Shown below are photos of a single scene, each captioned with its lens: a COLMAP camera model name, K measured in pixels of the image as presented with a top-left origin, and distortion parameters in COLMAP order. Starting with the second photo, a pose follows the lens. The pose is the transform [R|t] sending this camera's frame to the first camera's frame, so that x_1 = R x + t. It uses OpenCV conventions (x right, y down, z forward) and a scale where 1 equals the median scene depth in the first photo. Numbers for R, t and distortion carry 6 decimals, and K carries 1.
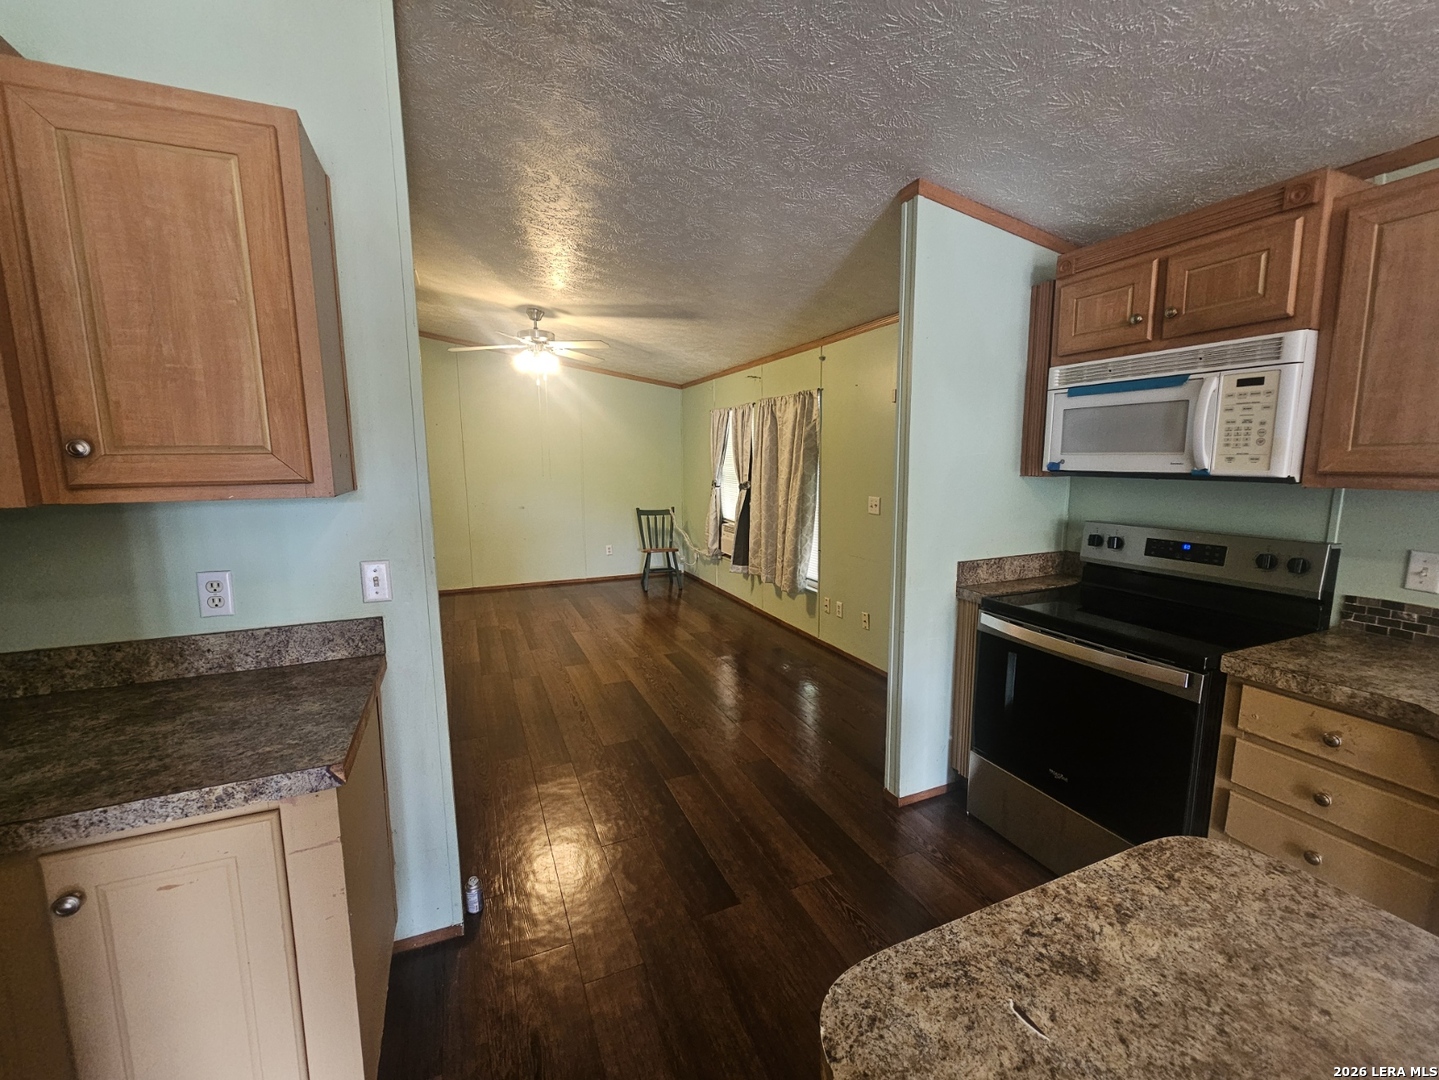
lens RADIAL K [[580.6, 0, 719.5], [0, 580.6, 540.0], [0, 0, 1]] dist [0.000156, -0.000308]
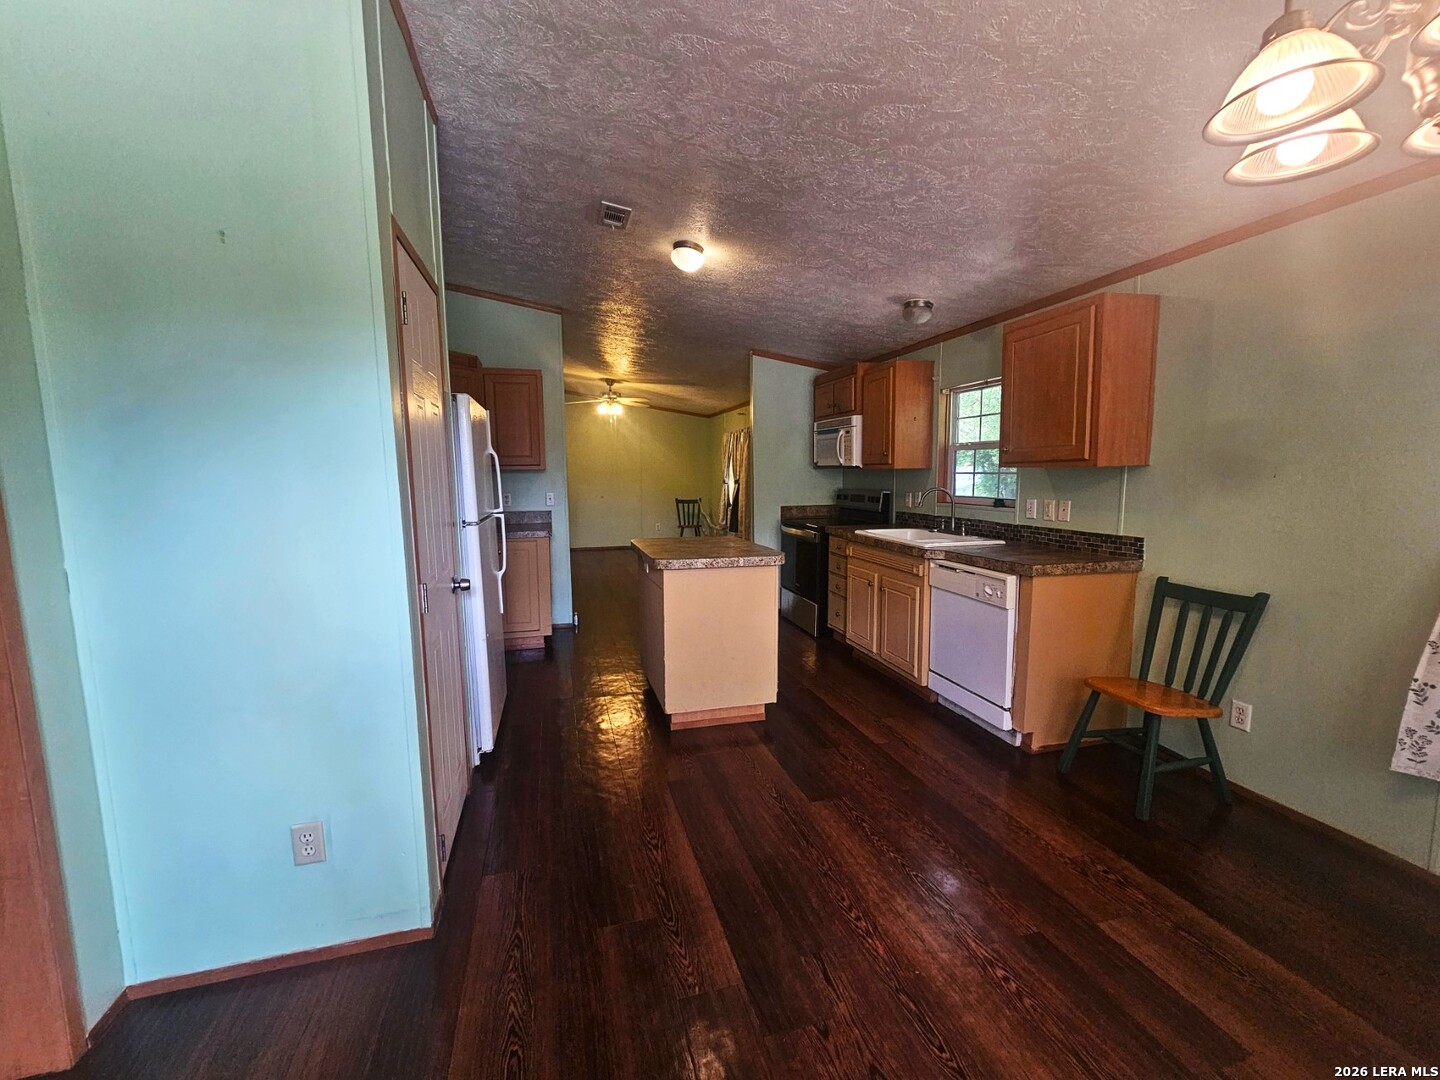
lens RADIAL K [[581.2, 0, 709.4], [0, 581.2, 542.0], [0, 0, 1]] dist [0.000847, 0.000234]
pose [[0.988285, 0.018911, -0.151445, 0.251881], [-0.021364, 0.999665, -0.014582, 0.113538], [0.151118, 0.017647, 0.988358, -0.675738]]
